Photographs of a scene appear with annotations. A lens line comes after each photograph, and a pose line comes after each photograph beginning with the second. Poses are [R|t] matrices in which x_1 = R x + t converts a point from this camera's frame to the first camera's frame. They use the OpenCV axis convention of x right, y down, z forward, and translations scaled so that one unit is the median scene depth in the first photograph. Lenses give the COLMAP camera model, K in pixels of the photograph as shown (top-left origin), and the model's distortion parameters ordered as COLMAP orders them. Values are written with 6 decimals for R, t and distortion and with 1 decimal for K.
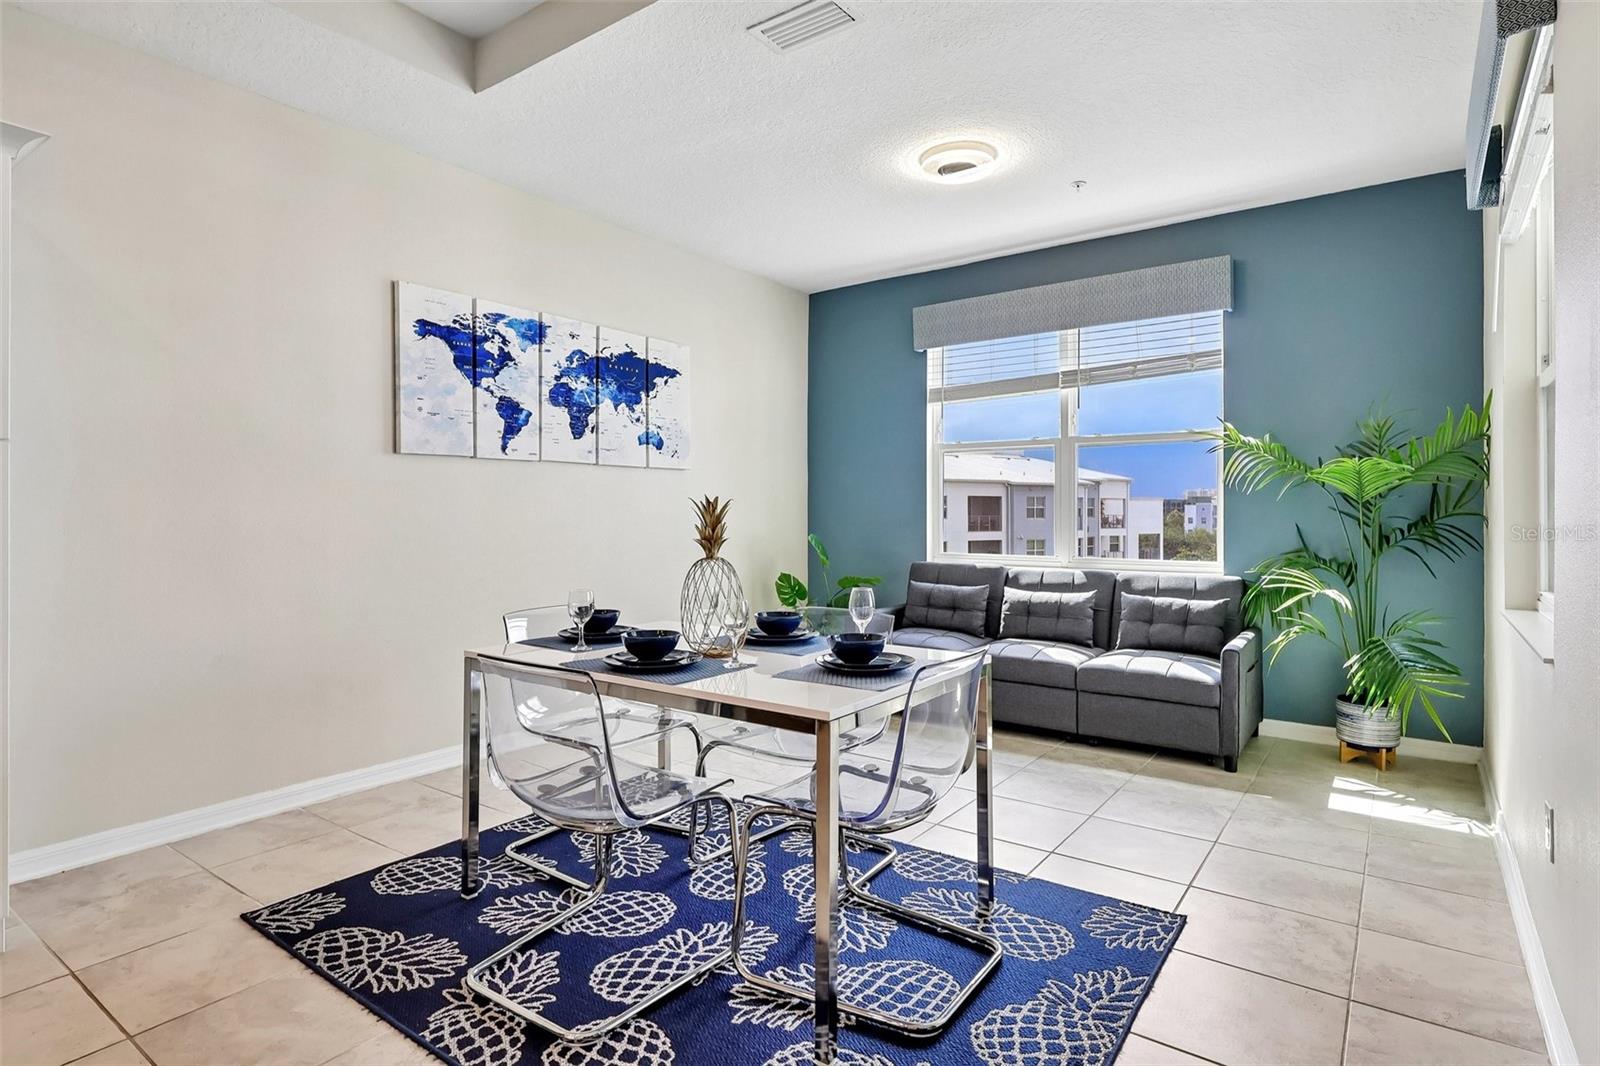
lens RADIAL K [[829.7, 0, 790.6], [0, 829.7, 508.4], [0, 0, 1]] dist [-0.003923, 0.003226]
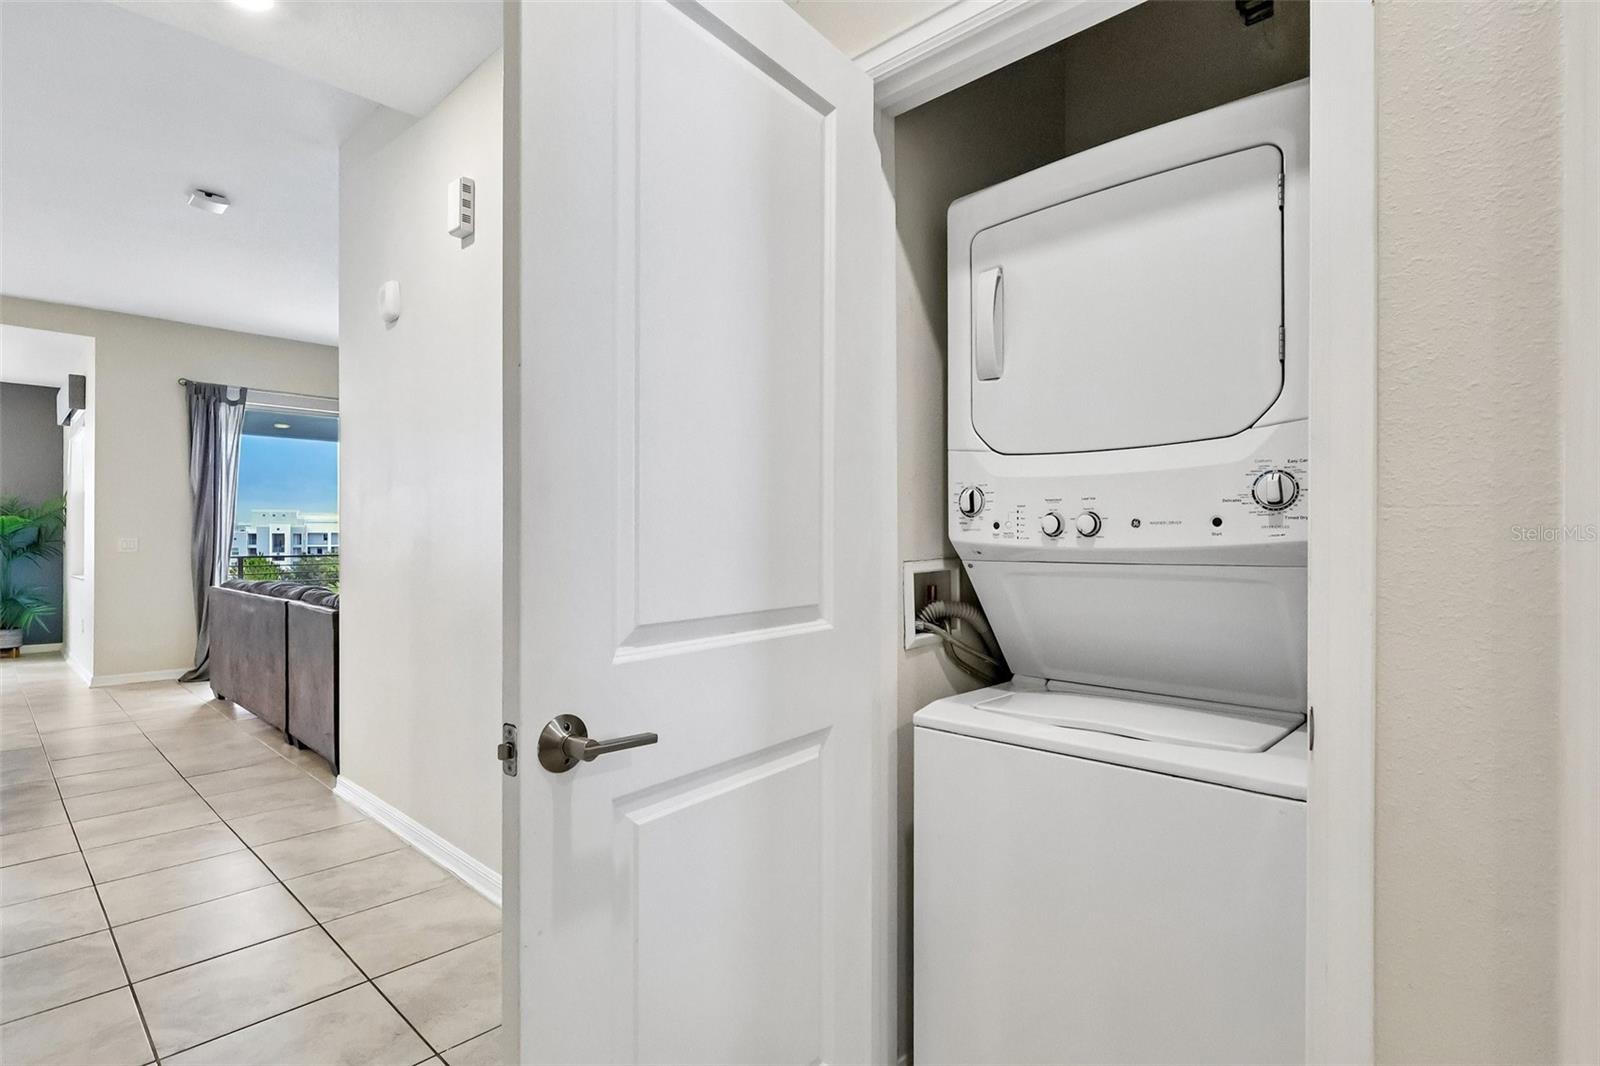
lens RADIAL K [[829.7, 0, 795.2], [0, 829.7, 524.1], [0, 0, 1]] dist [-0.003923, 0.003226]
pose [[0.148382, 0.010802, 0.988871, -1.040020], [0.000961, 0.999938, -0.011067, -0.010841], [-0.988930, 0.002593, 0.148362, -1.236373]]
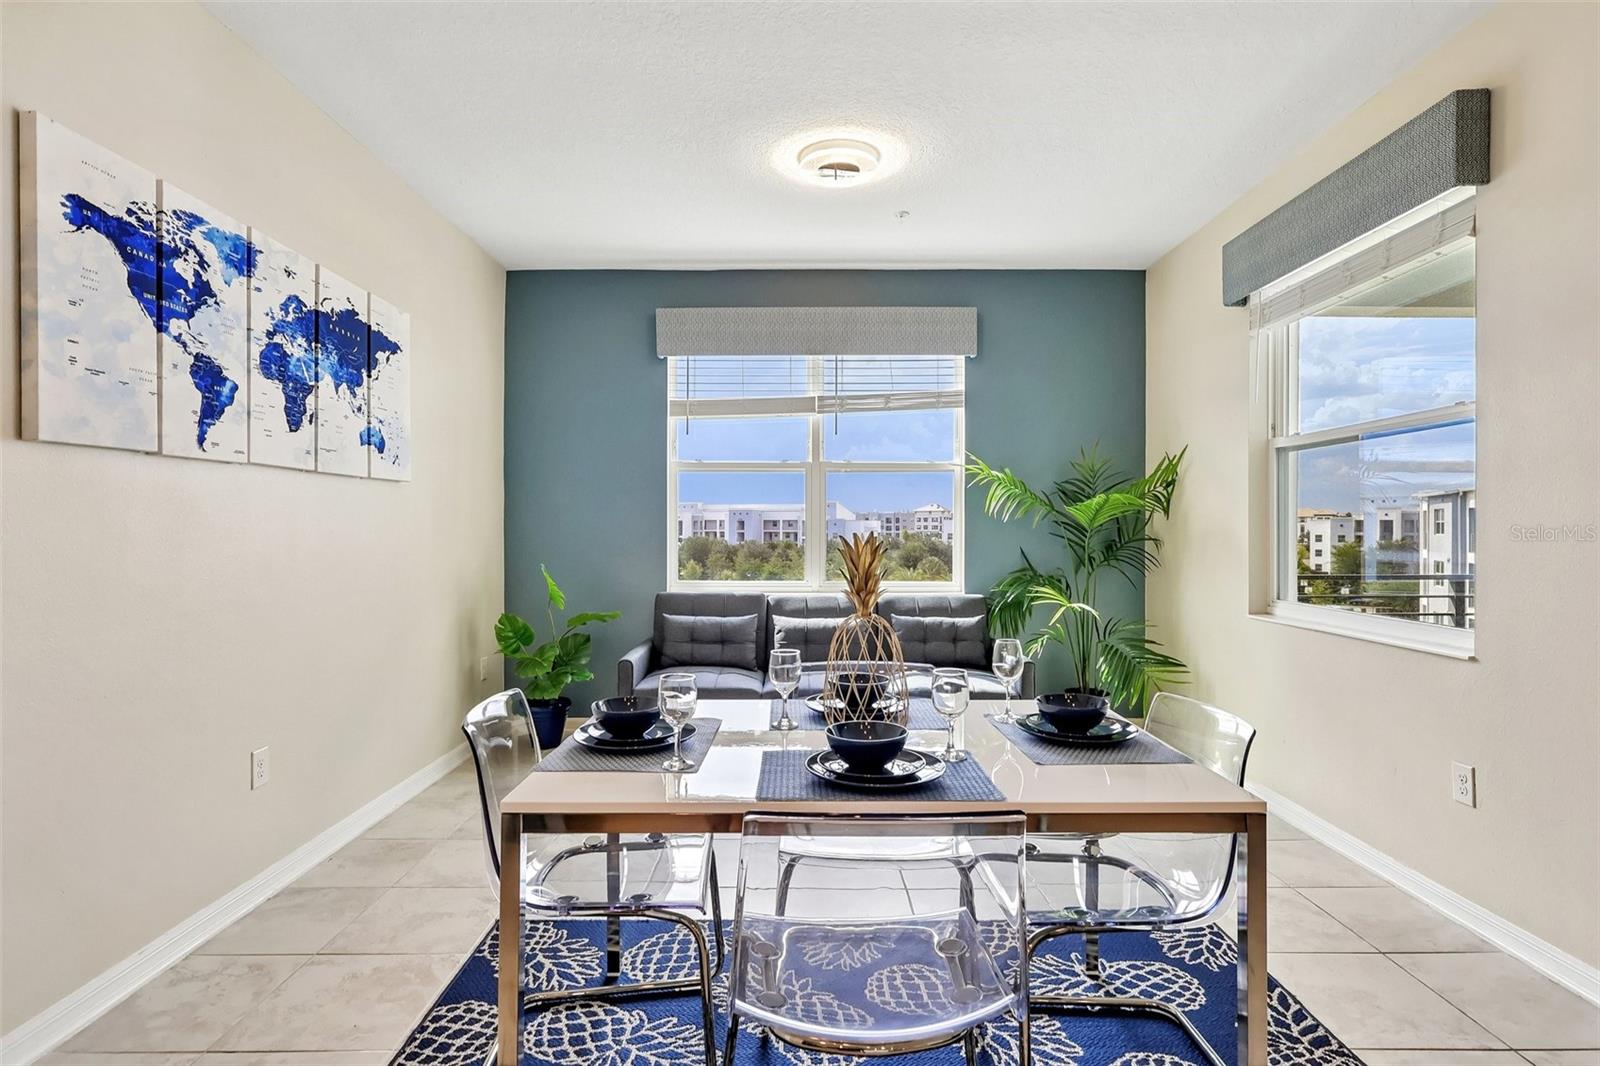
lens RADIAL K [[829.7, 0, 793.8], [0, 829.7, 523.6], [0, 0, 1]] dist [-0.003923, 0.003226]
pose [[0.805272, 0.003280, 0.592897, -0.339784], [-0.003701, 0.999993, -0.000505, -0.012811], [-0.592894, -0.001787, 0.805278, 0.249644]]
